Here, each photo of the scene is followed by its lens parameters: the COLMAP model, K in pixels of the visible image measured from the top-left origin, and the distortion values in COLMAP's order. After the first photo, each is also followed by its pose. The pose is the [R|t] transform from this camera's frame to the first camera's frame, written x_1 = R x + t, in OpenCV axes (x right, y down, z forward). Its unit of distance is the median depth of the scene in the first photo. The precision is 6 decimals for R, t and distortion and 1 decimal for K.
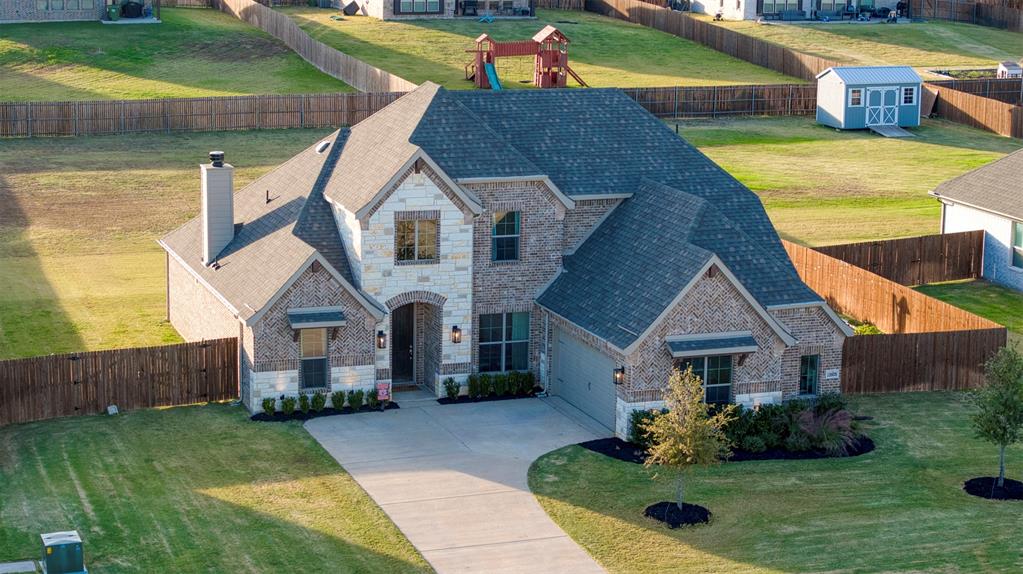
lens RADIAL K [[2158.9, 0, 511.5], [0, 2158.9, 287.0], [0, 0, 1]] dist [-0.148852, 0.234322]
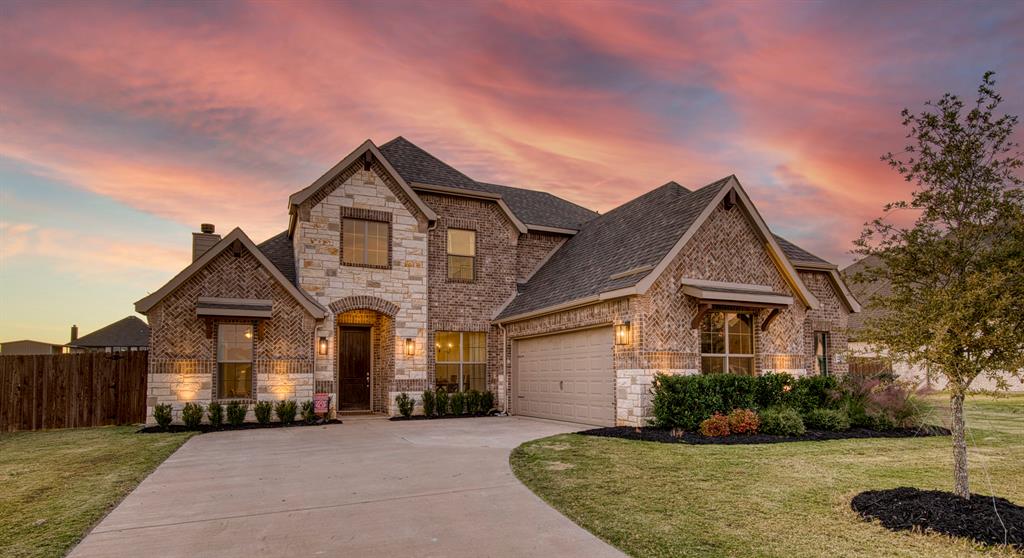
lens RADIAL K [[540.4, 0, 508.3], [0, 540.4, 344.7], [0, 0, 1]] dist [-0.018055, 0.000505]
pose [[0.996145, -0.017517, 0.085957, -0.003337], [0.038716, 0.967055, -0.251605, 0.082547], [-0.078718, 0.253963, 0.964005, 0.777341]]
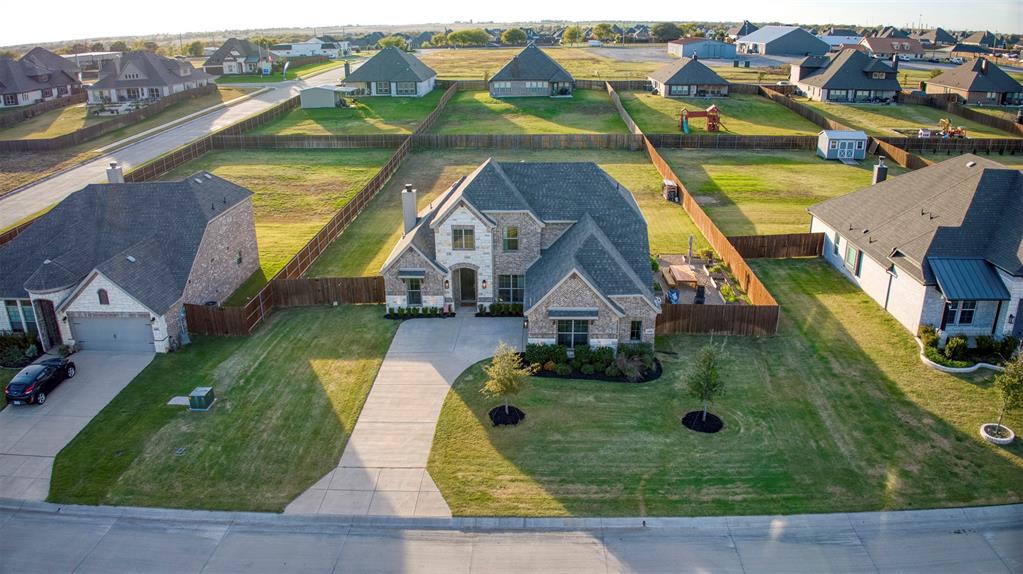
lens RADIAL K [[723.1, 0, 511.5], [0, 723.1, 287.0], [0, 0, 1]] dist [-0.102130, -0.000861]
pose [[0.927375, 0.107233, -0.358437, 0.250536], [-0.050044, 0.984990, 0.165198, -0.092409], [0.370771, -0.135263, 0.918821, 0.374148]]
